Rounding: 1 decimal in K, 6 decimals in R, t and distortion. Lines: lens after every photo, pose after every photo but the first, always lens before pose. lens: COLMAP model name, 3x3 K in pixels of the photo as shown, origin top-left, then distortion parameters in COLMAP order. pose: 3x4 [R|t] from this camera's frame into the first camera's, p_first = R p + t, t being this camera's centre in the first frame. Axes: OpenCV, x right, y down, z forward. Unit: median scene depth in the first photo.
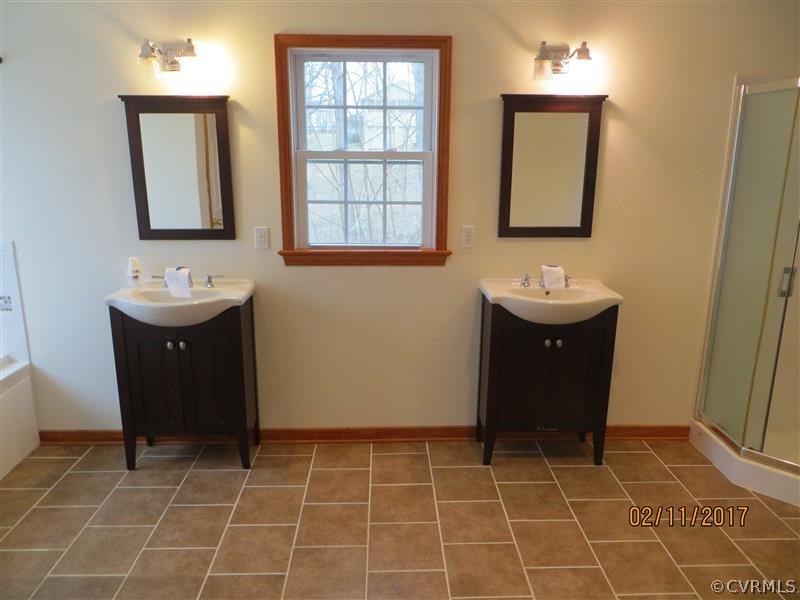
lens RADIAL K [[594.8, 0, 396.7], [0, 594.8, 300.6], [0, 0, 1]] dist [-0.024747, 0.010009]
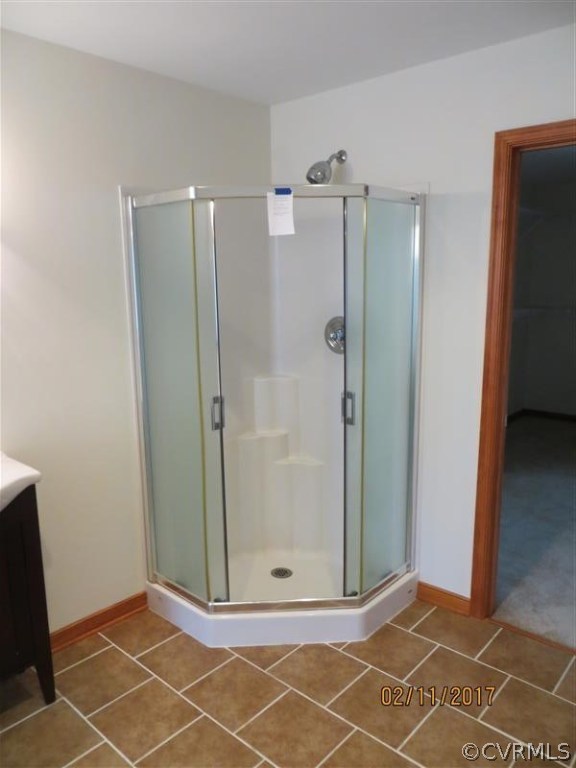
lens RADIAL K [[571.0, 0, 289.0], [0, 571.0, 387.0], [0, 0, 1]] dist [-0.024747, 0.010009]
pose [[0.683861, -0.143051, 0.715451, 0.105111], [0.194195, 0.980907, 0.010507, -0.051687], [-0.703294, 0.131752, 0.698584, 0.276241]]
